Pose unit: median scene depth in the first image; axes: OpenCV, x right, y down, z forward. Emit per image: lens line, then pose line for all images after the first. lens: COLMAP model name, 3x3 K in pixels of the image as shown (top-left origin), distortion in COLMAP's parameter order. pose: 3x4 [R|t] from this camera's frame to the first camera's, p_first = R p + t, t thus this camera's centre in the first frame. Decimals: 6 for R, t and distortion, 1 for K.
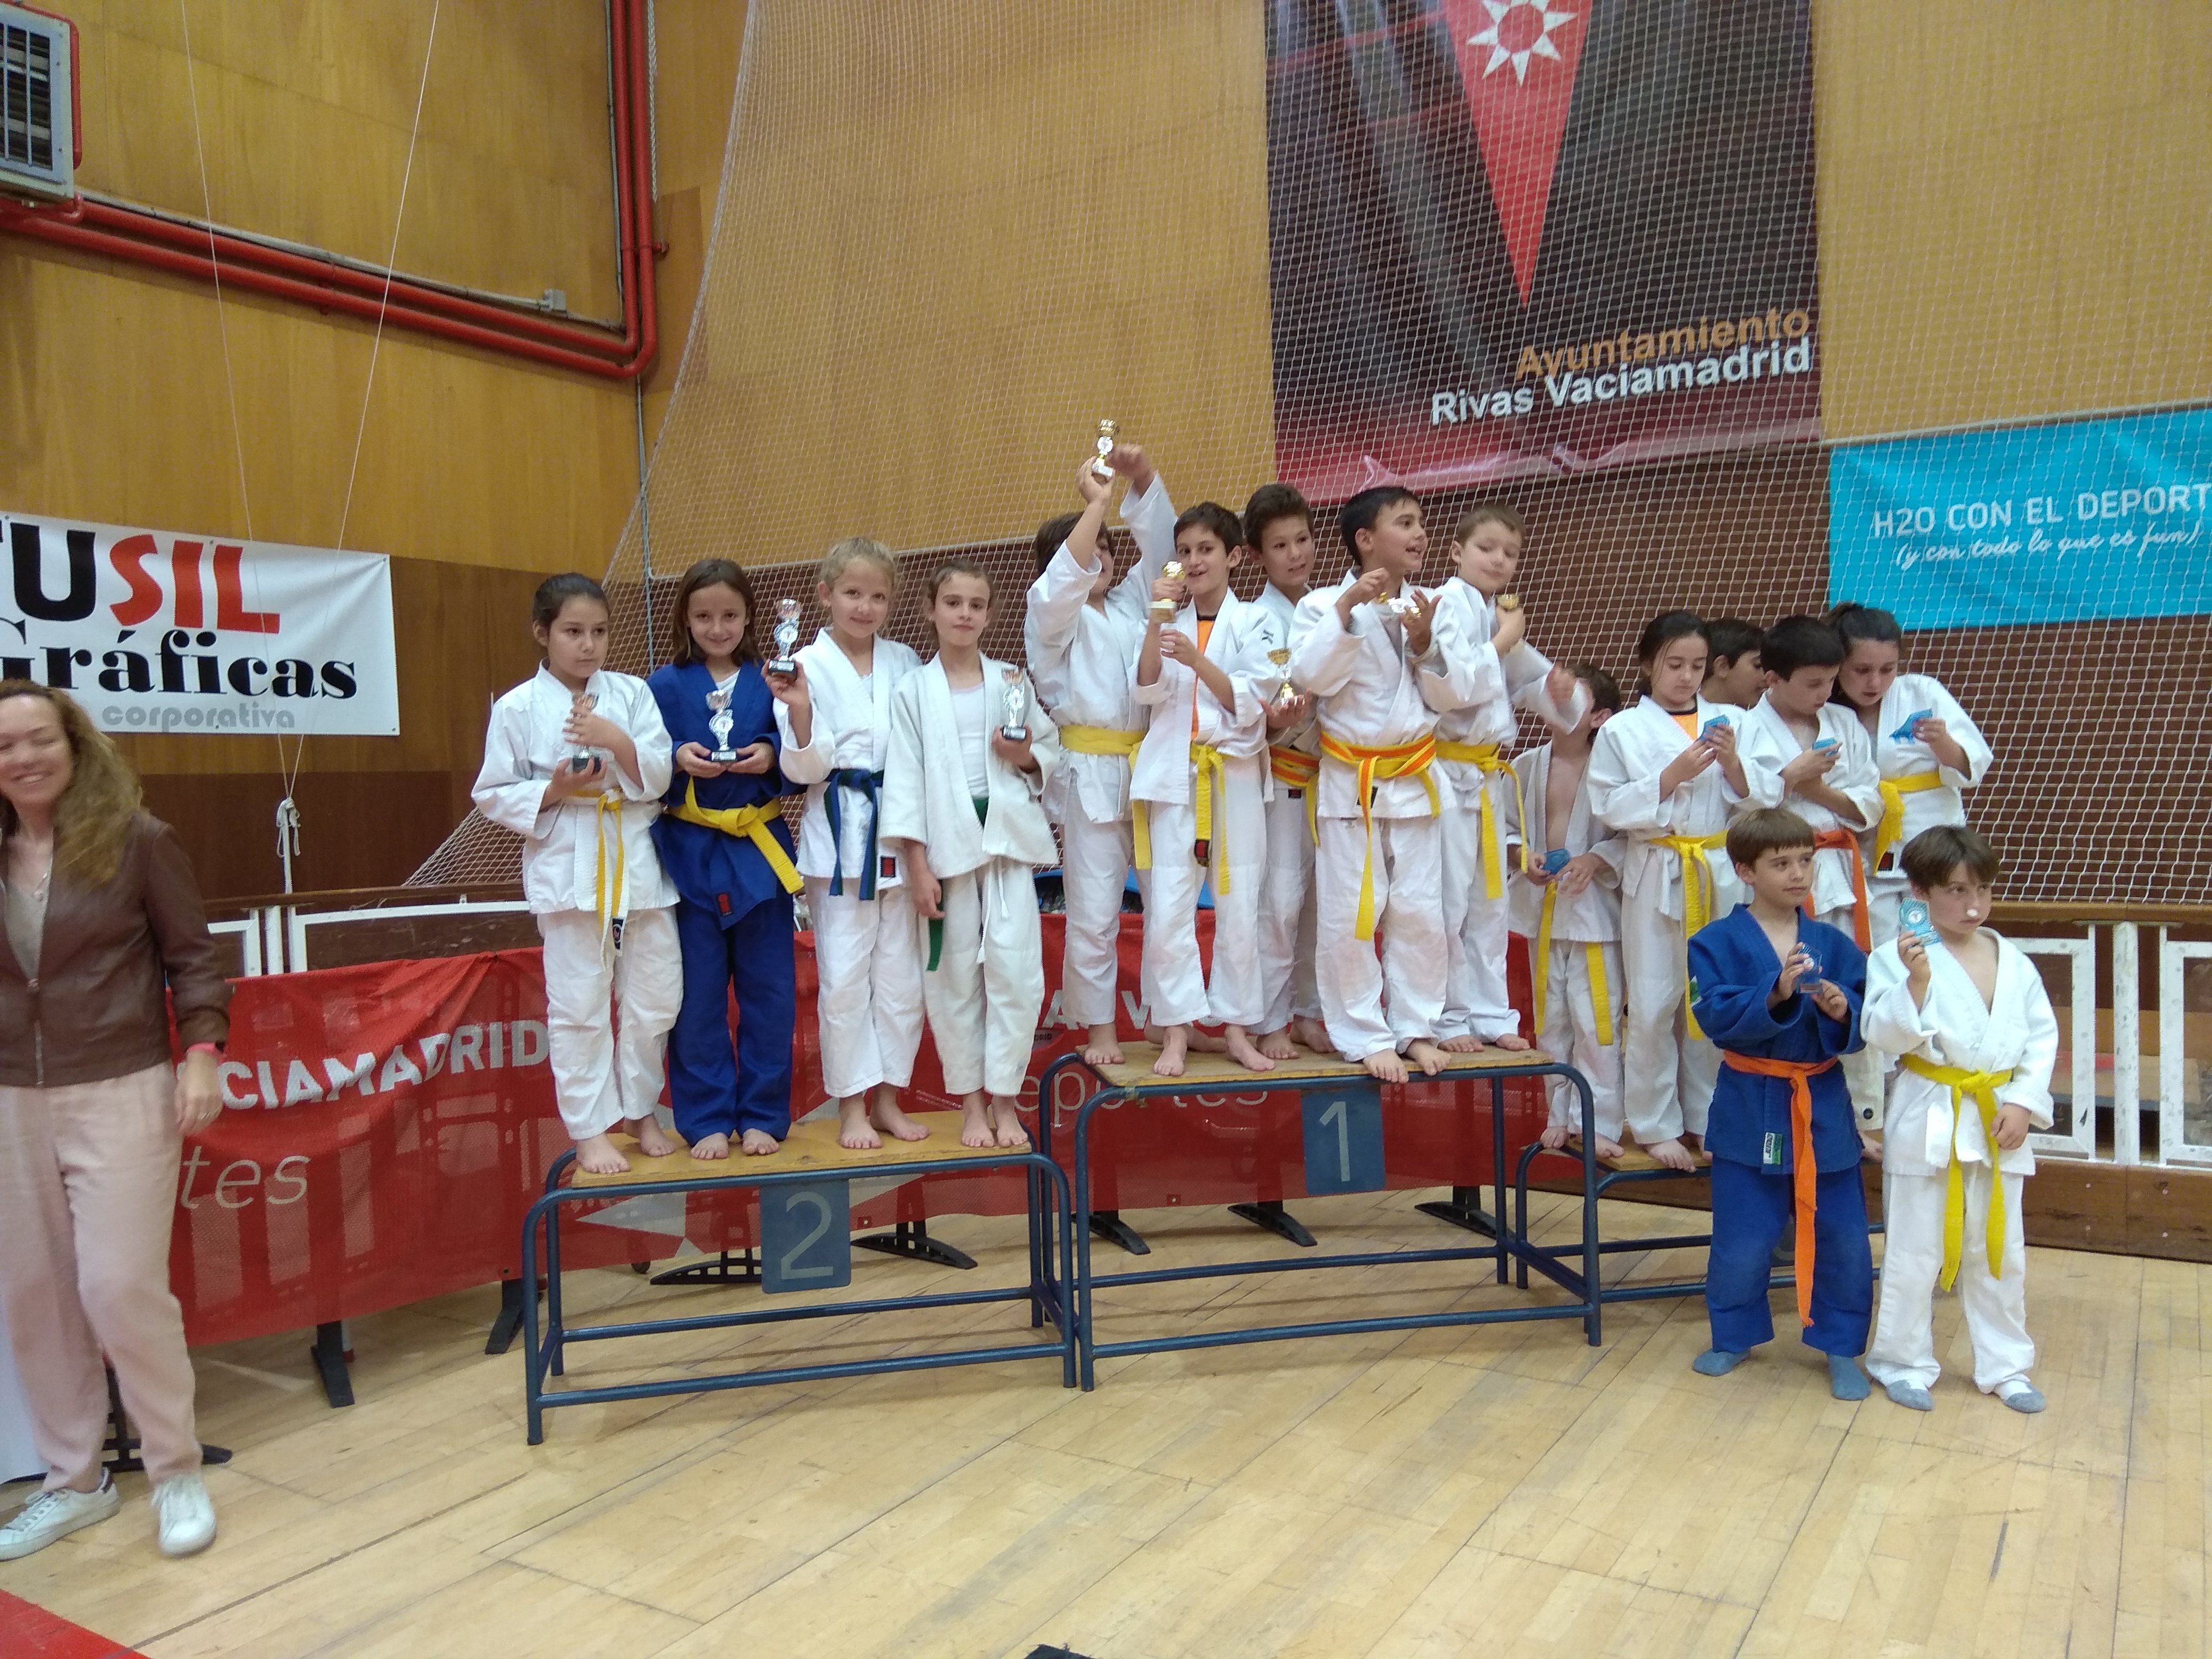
lens RADIAL K [[1728.1, 0, 1090.6], [0, 1728.1, 847.6], [0, 0, 1]] dist [0.088704, -0.133882]
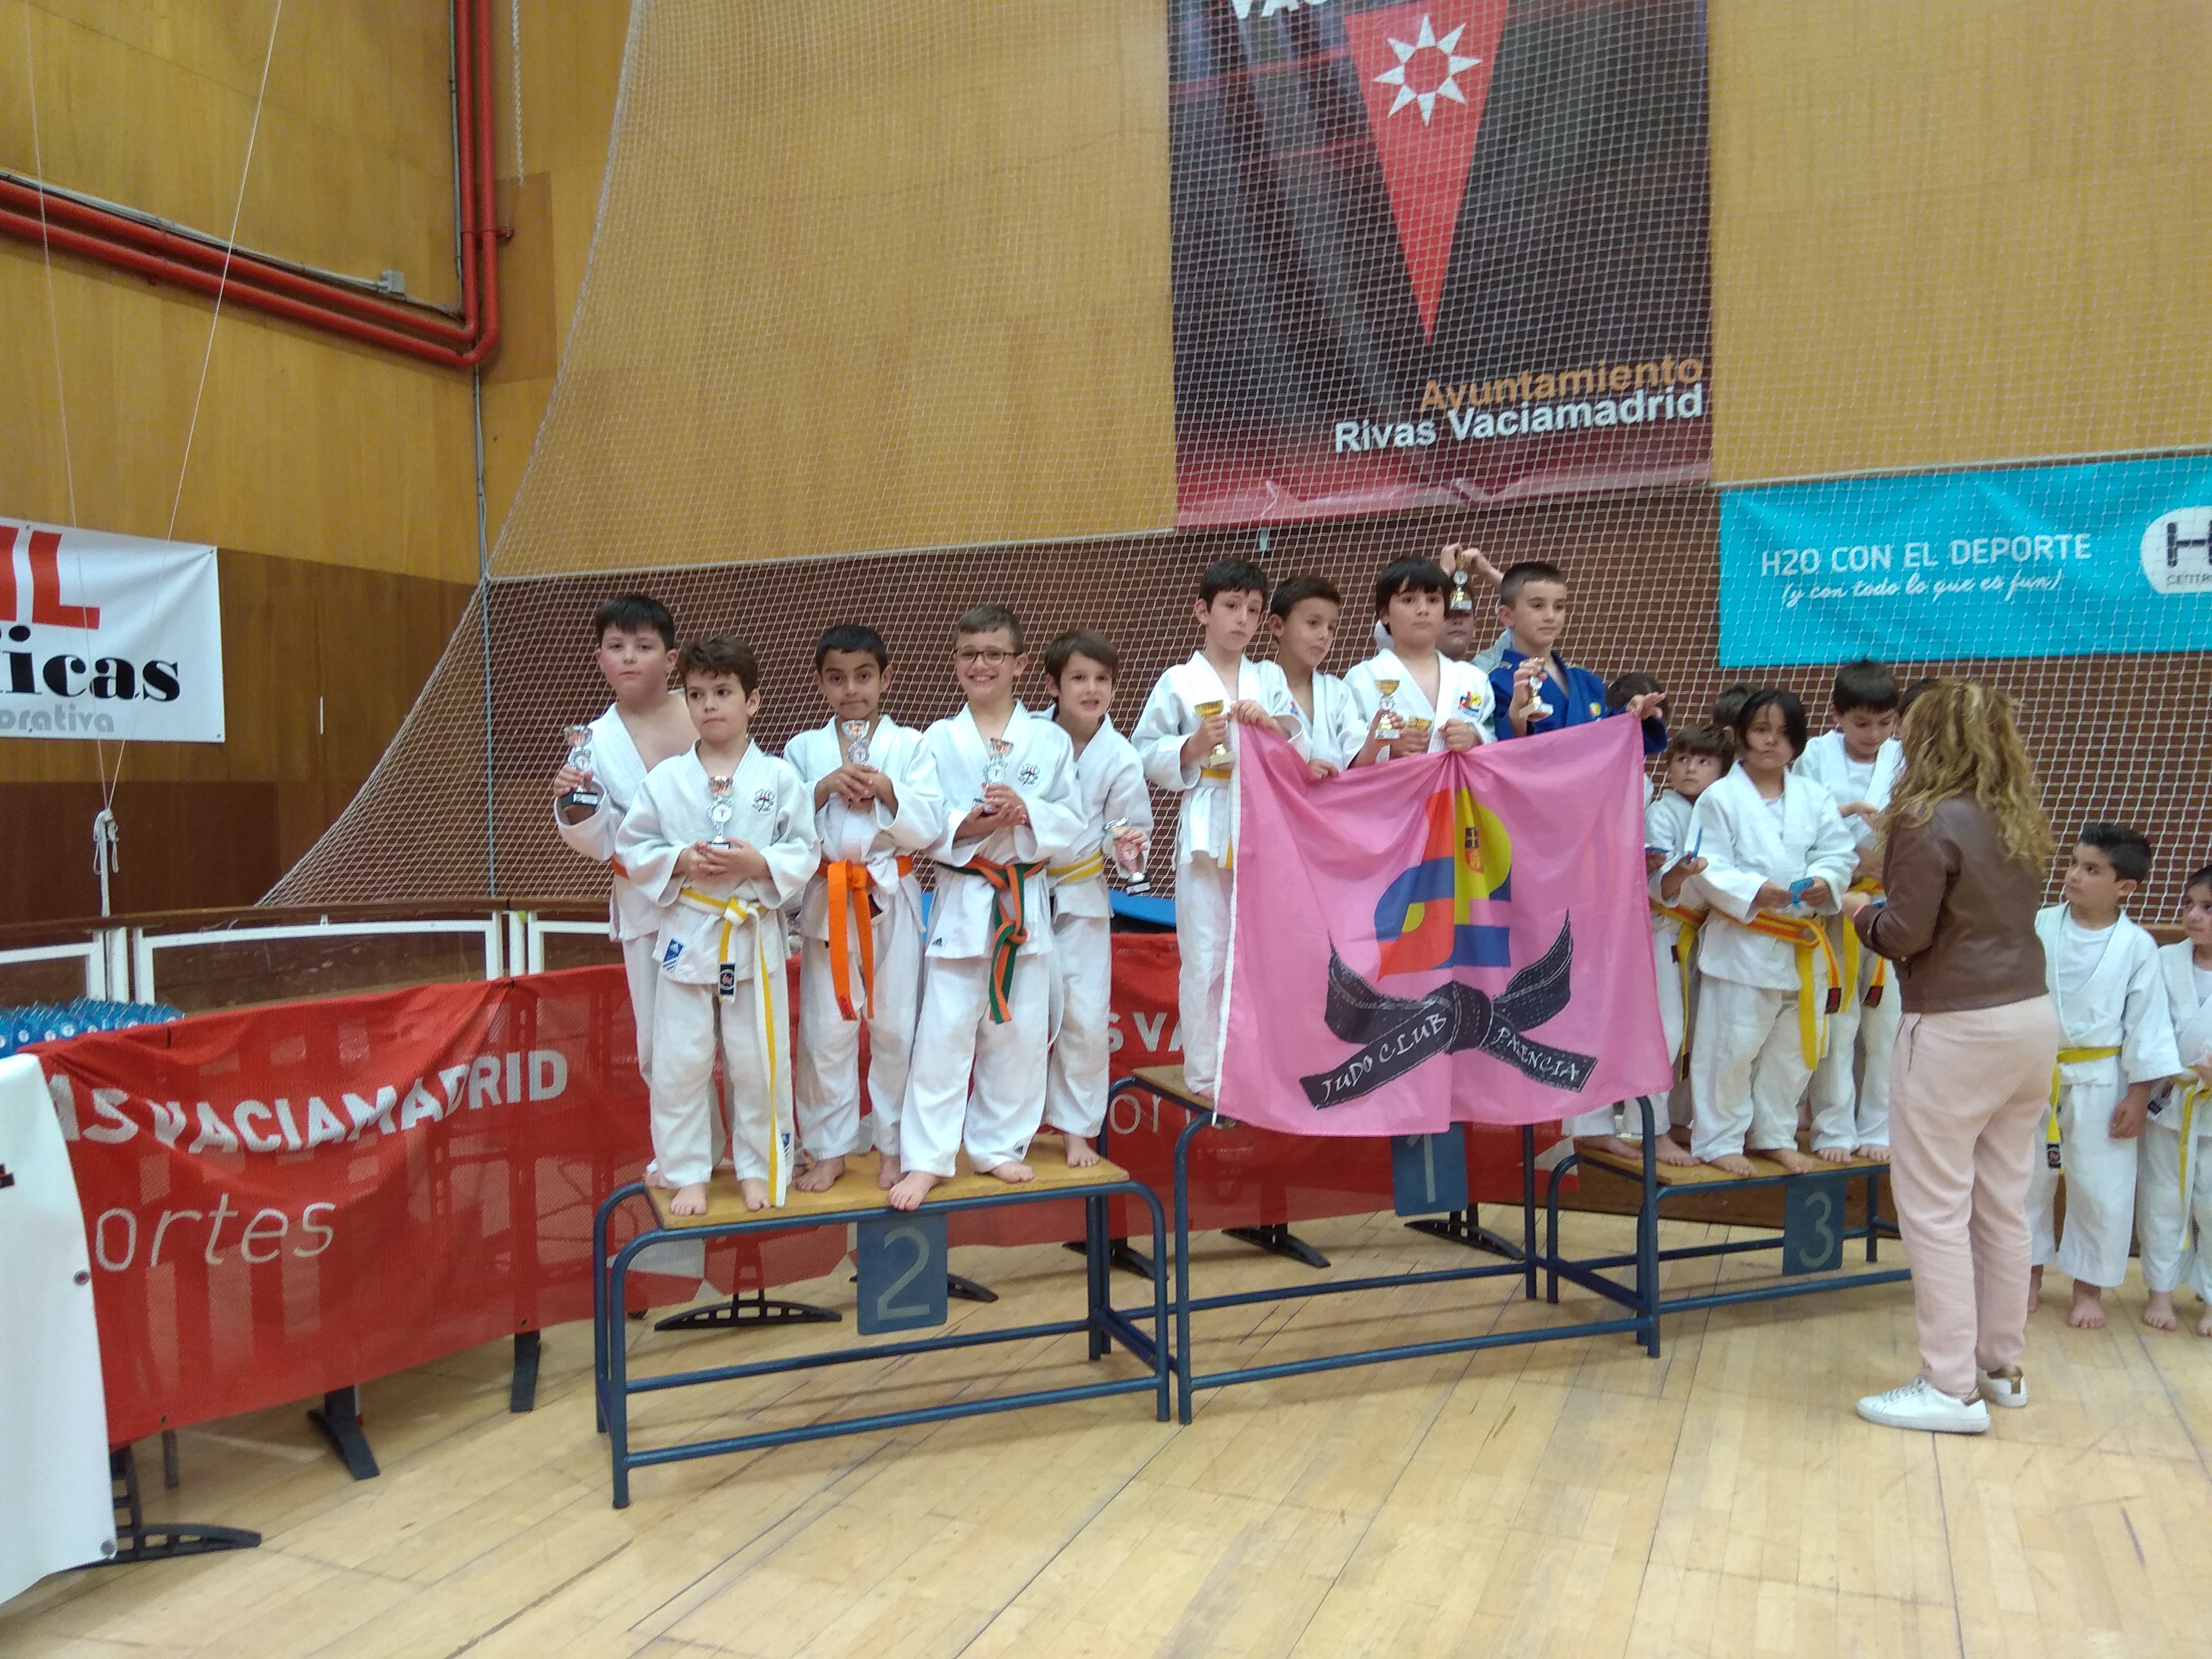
lens RADIAL K [[1728.1, 0, 1088.2], [0, 1728.1, 852.1], [0, 0, 1]] dist [0.088704, -0.133882]
pose [[0.987968, 0.005438, 0.154561, -0.123228], [-0.003715, 0.999928, -0.011436, 0.002828], [-0.154613, 0.010724, 0.987917, 0.027174]]
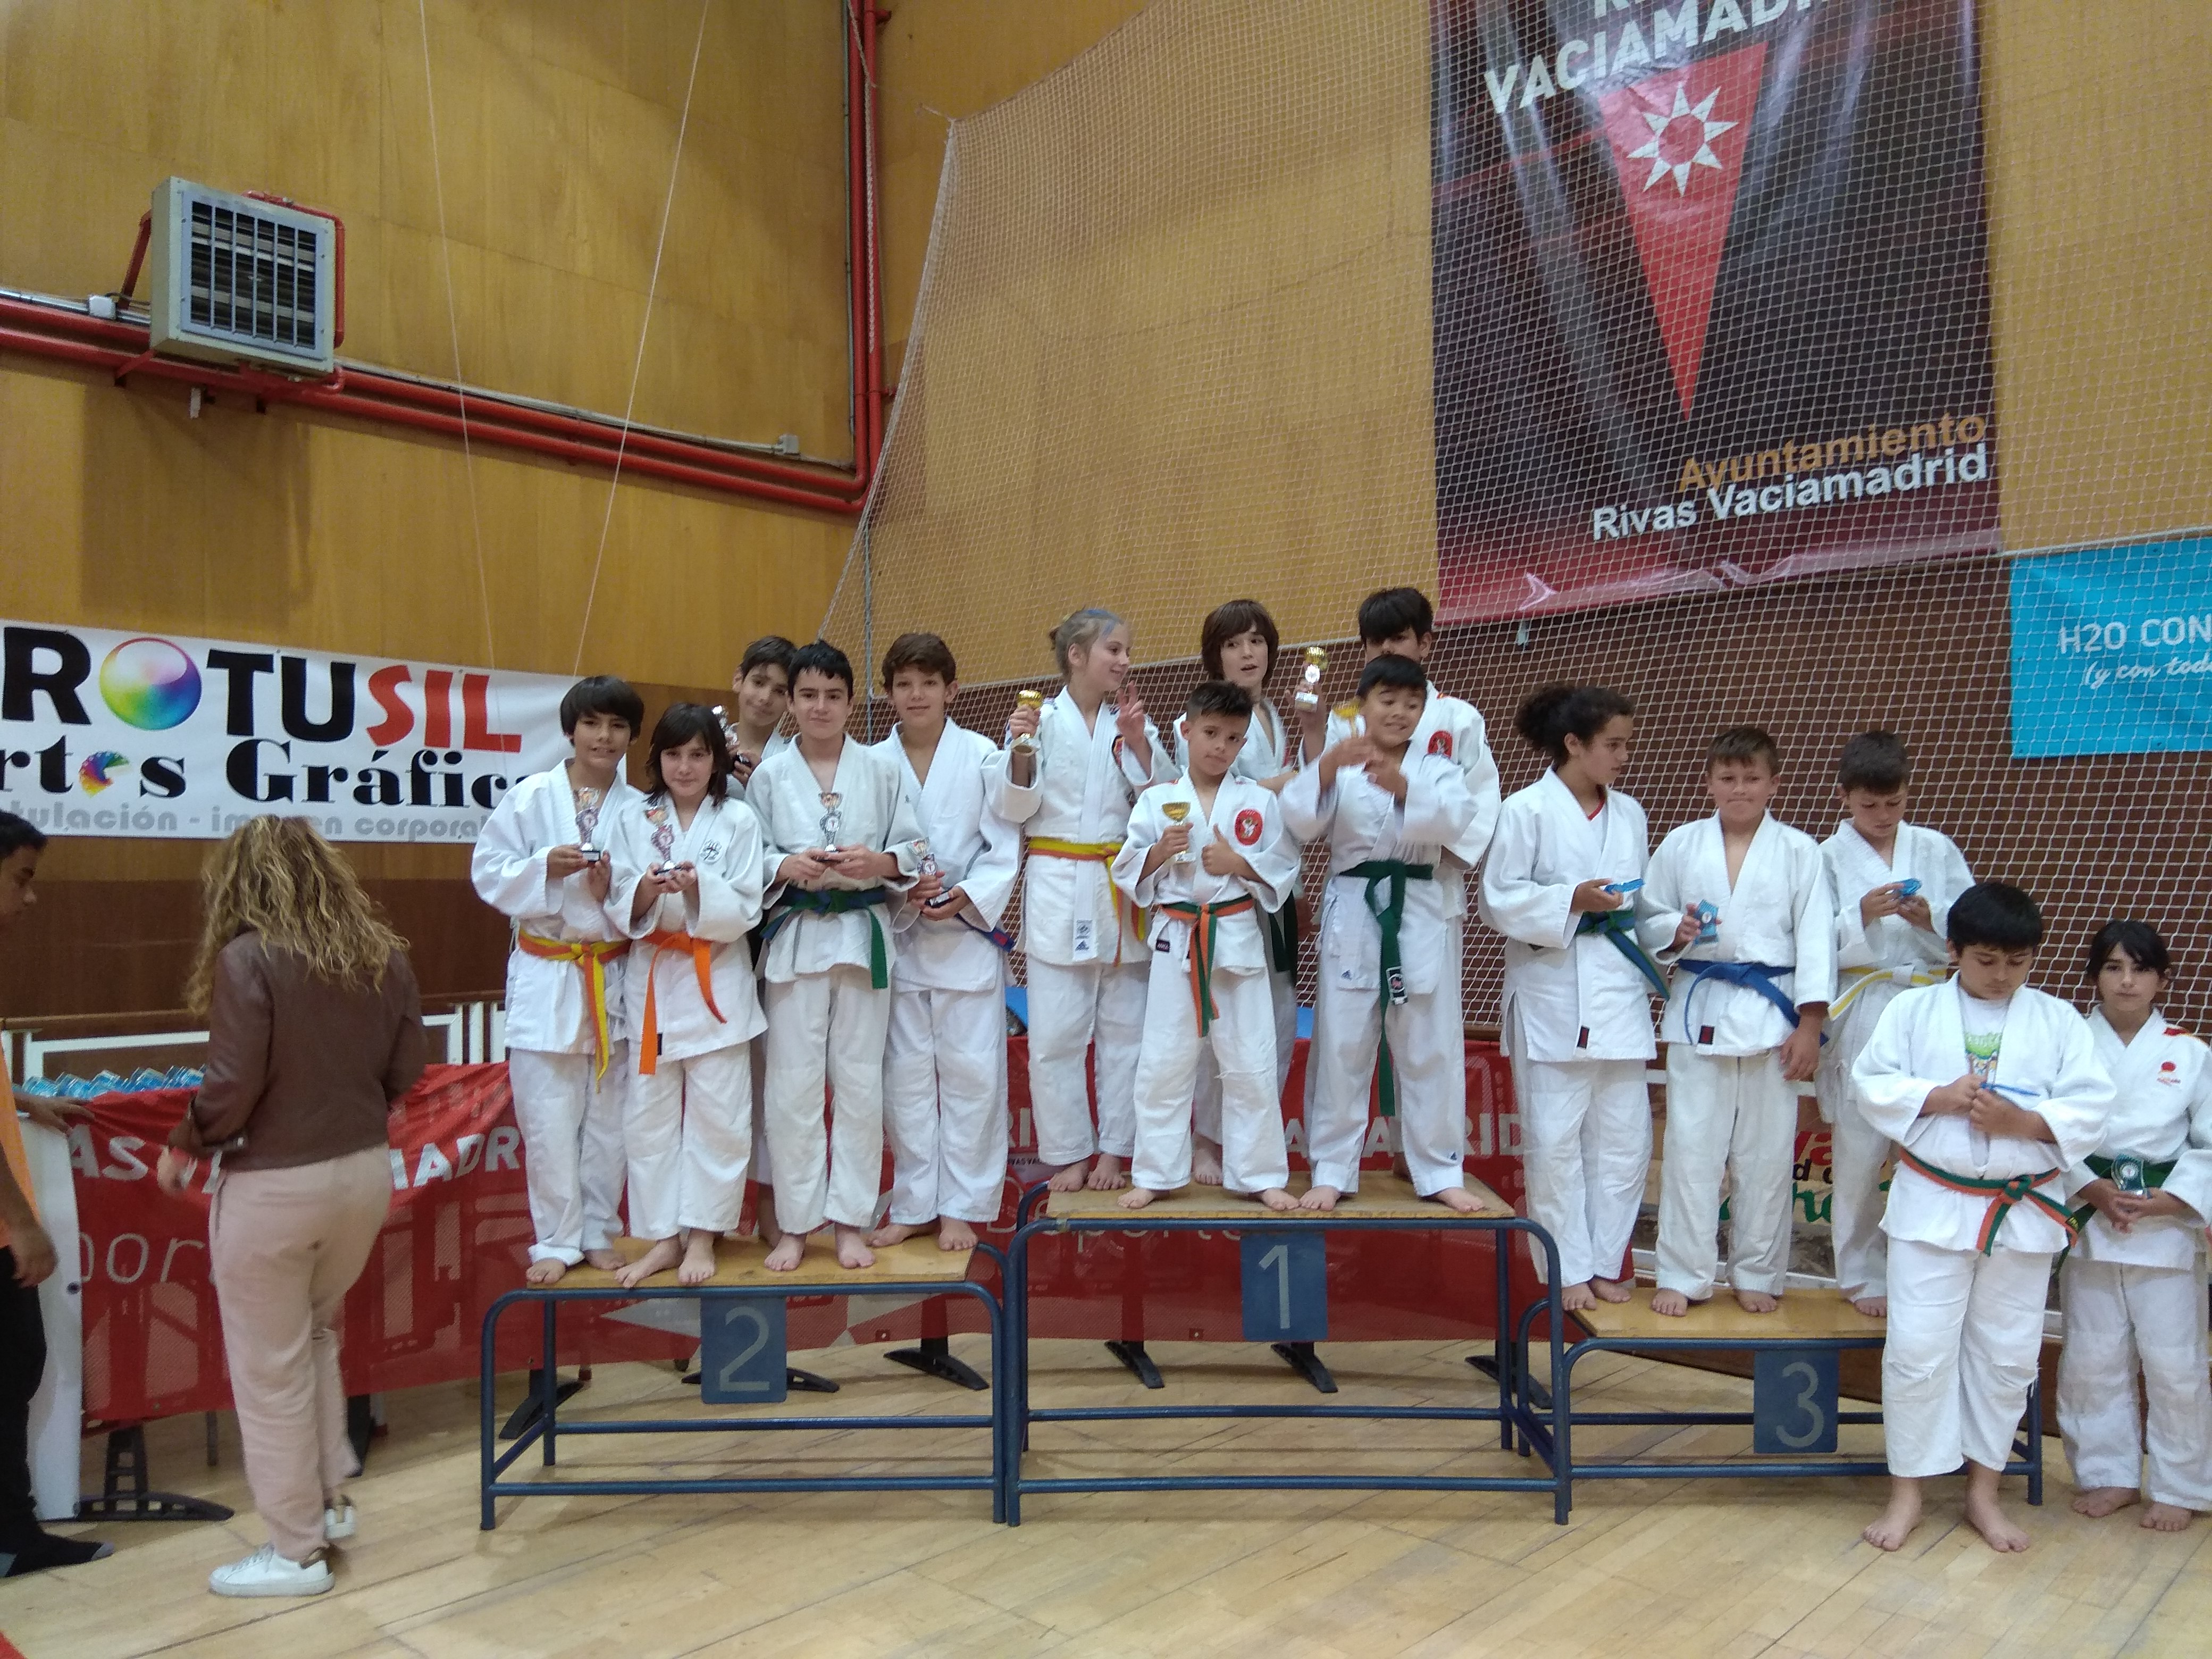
lens RADIAL K [[1728.1, 0, 1087.8], [0, 1728.1, 846.7], [0, 0, 1]] dist [0.088704, -0.133882]
pose [[0.980226, 0.012291, -0.197501, 0.137894], [-0.023970, 0.998095, -0.056853, -0.012247], [0.196426, 0.060463, 0.978653, 0.002755]]
